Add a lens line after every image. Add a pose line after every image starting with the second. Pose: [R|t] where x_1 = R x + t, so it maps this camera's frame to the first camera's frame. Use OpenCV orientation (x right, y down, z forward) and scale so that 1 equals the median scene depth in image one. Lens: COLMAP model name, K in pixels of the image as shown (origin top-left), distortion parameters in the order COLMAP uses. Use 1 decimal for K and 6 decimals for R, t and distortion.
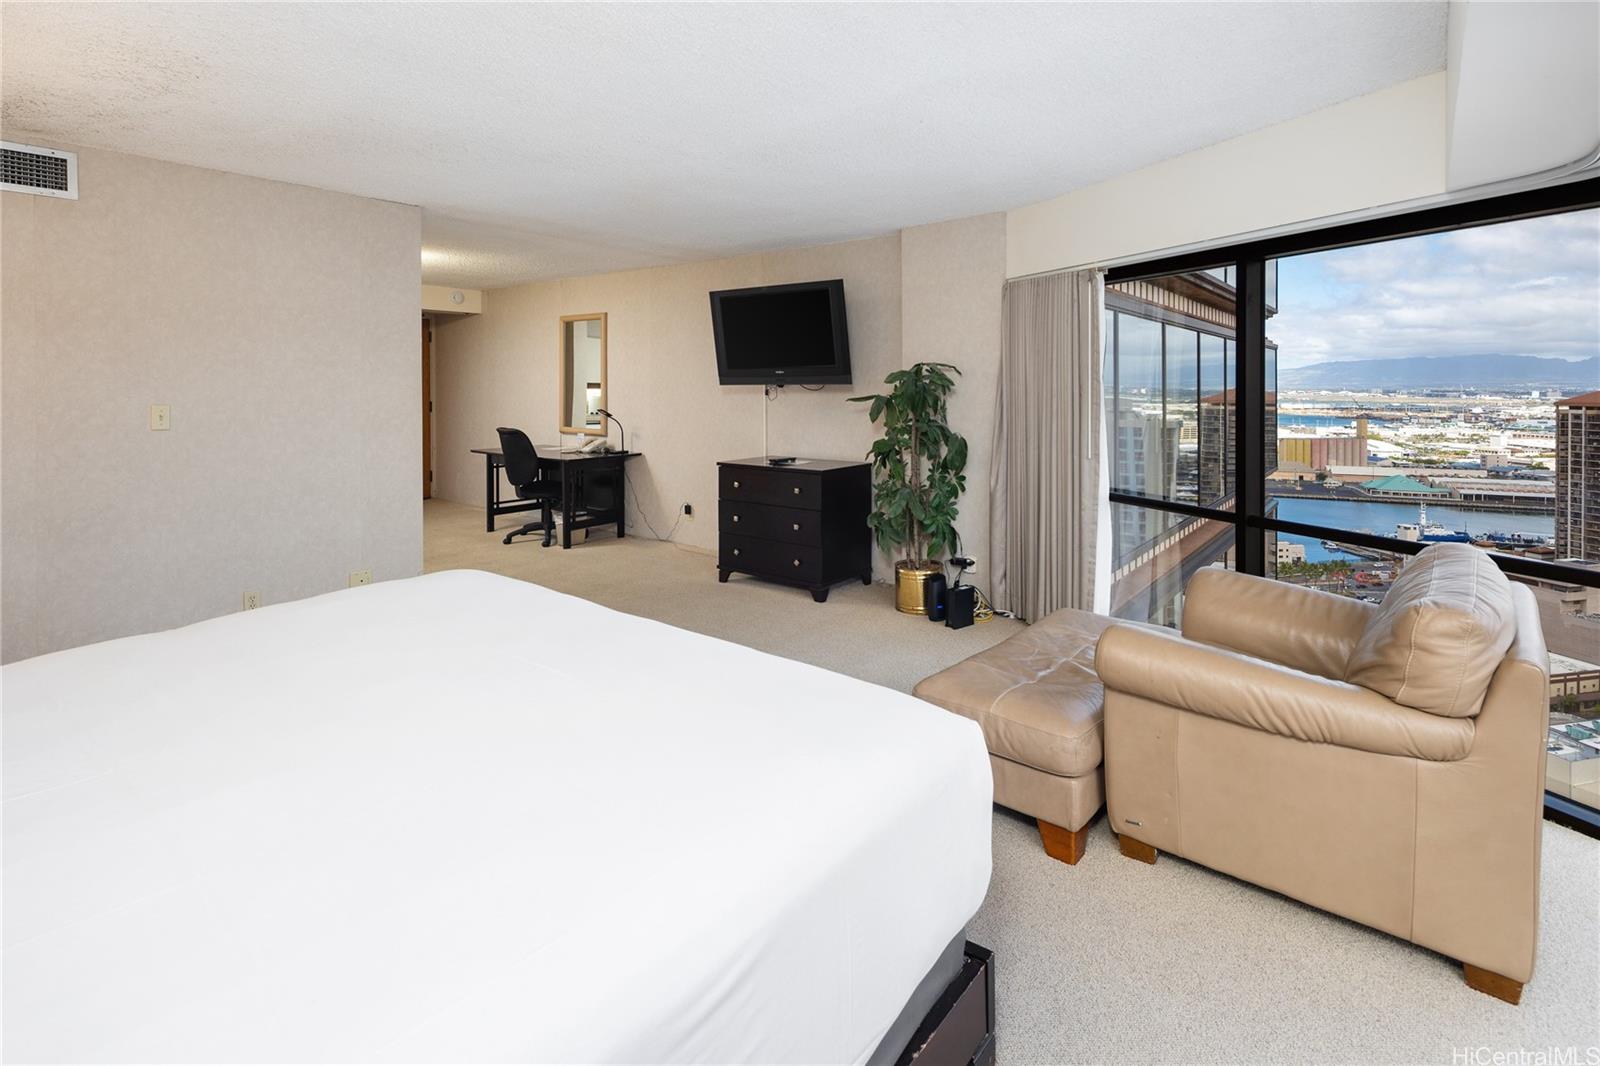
lens RADIAL K [[782.5, 0, 791.4], [0, 782.5, 425.9], [0, 0, 1]] dist [-0.010933, -0.000531]
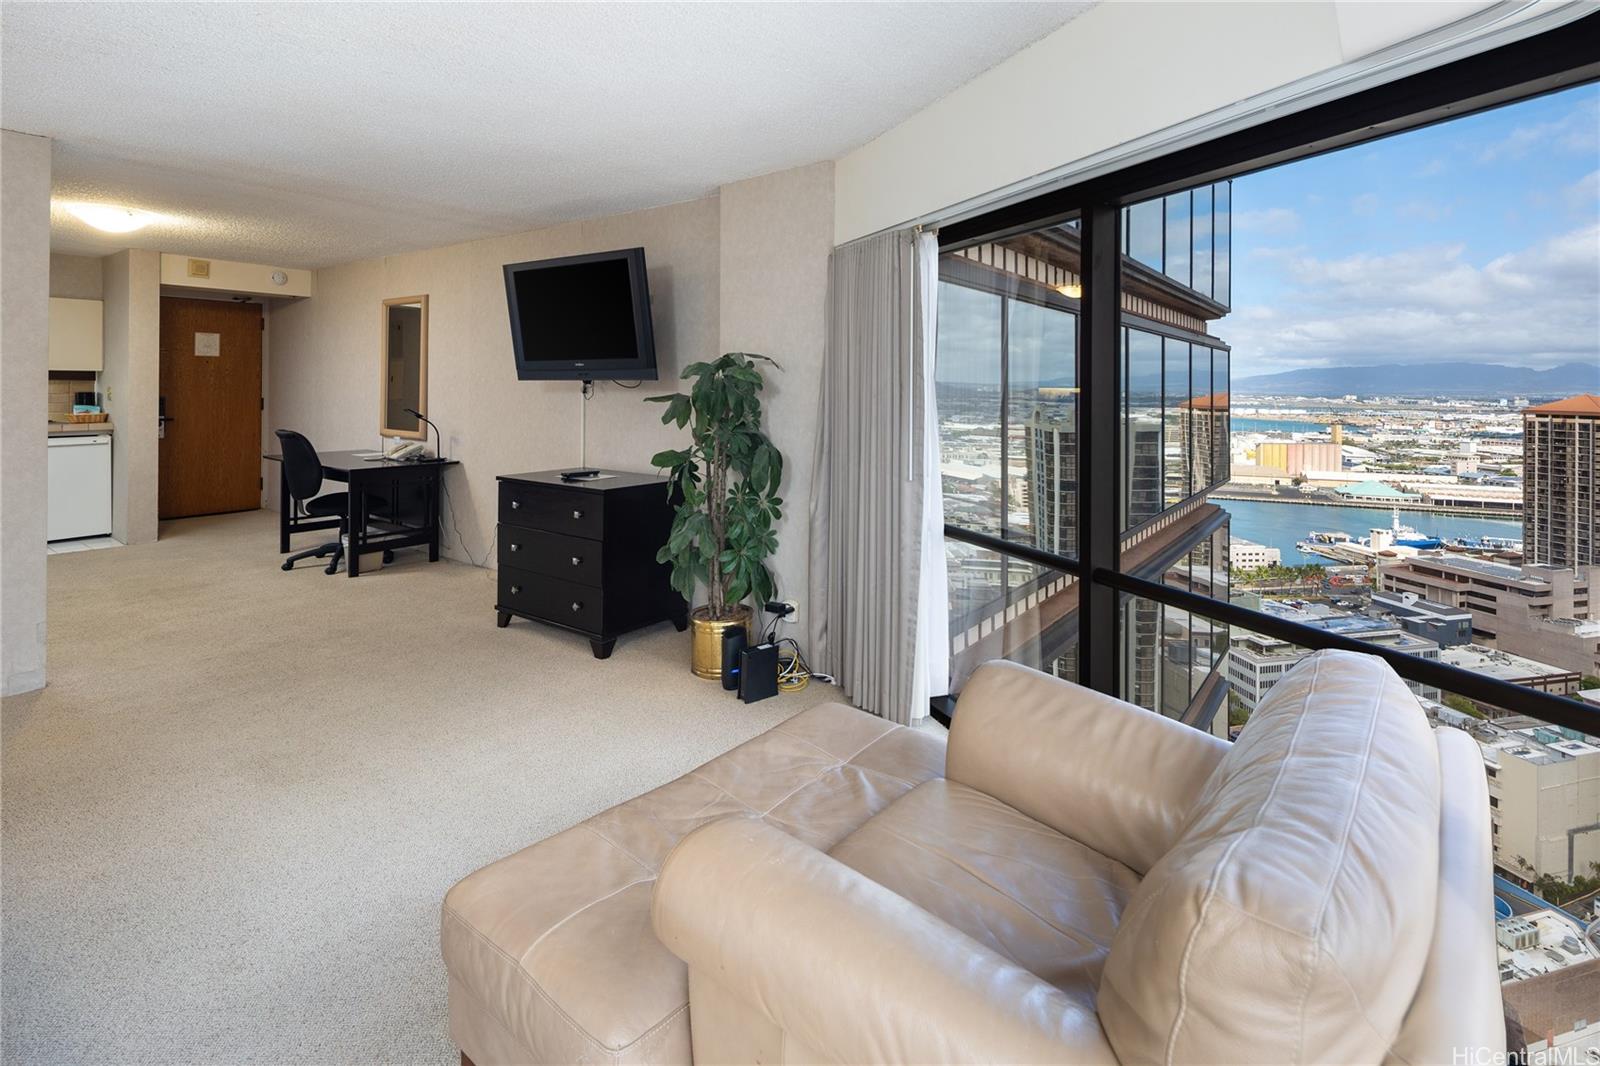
lens RADIAL K [[781.7, 0, 798.6], [0, 781.7, 417.7], [0, 0, 1]] dist [-0.012235, -0.000283]
pose [[0.999615, 0.008637, 0.026355, 0.202605], [-0.008325, 0.999894, -0.011940, -0.006736], [-0.026455, 0.011716, 0.999581, 0.204944]]
